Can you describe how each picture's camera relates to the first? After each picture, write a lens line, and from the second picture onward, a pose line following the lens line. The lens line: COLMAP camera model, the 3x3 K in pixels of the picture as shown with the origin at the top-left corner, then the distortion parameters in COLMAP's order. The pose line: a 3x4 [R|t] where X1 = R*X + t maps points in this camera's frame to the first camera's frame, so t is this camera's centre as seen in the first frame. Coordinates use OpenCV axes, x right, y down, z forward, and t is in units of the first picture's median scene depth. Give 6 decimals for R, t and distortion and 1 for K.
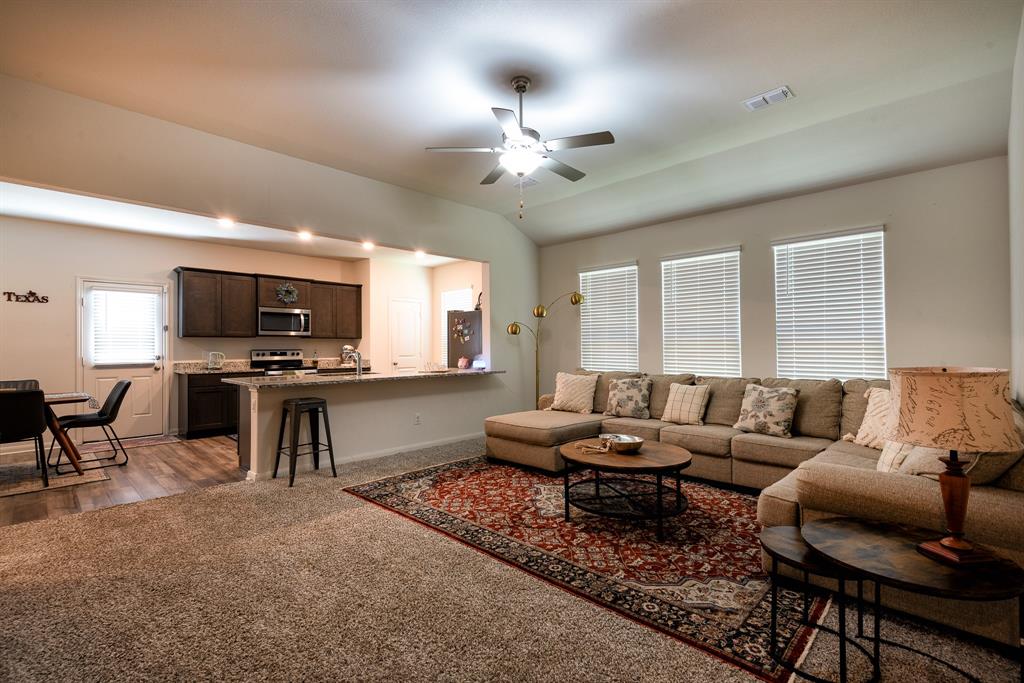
lens RADIAL K [[466.2, 0, 519.2], [0, 466.2, 338.6], [0, 0, 1]] dist [0.021650, 0.000324]
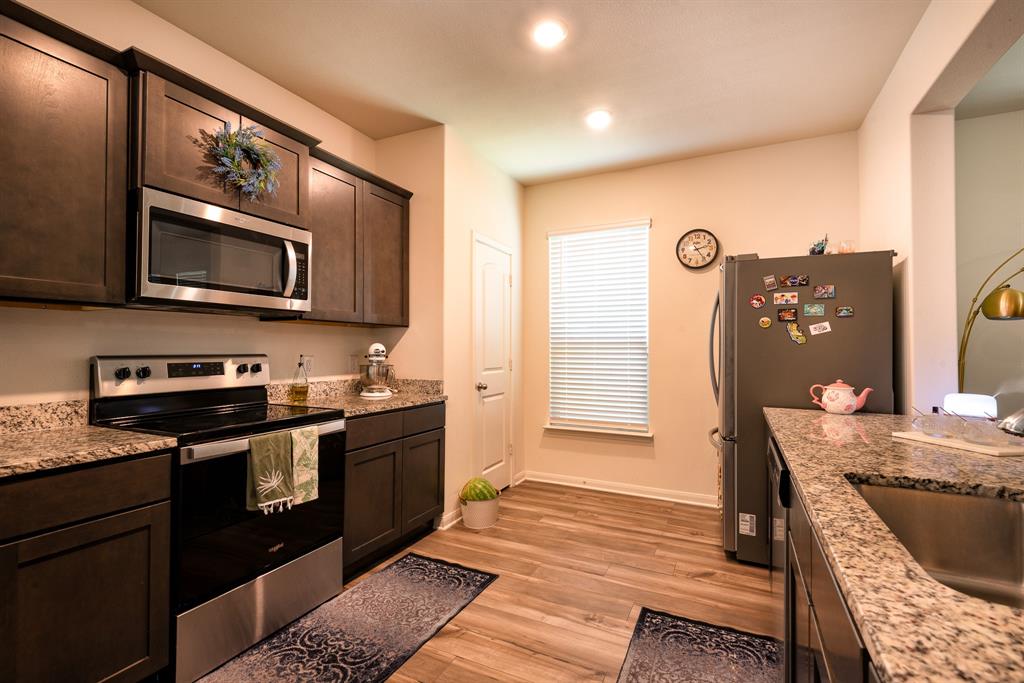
lens RADIAL K [[466.2, 0, 511.7], [0, 466.2, 340.5], [0, 0, 1]] dist [0.021650, 0.000324]
pose [[0.956878, 0.012472, 0.290224, -0.416717], [-0.014426, 0.999885, 0.004596, 0.010013], [-0.290133, -0.008584, 0.956948, 0.665769]]
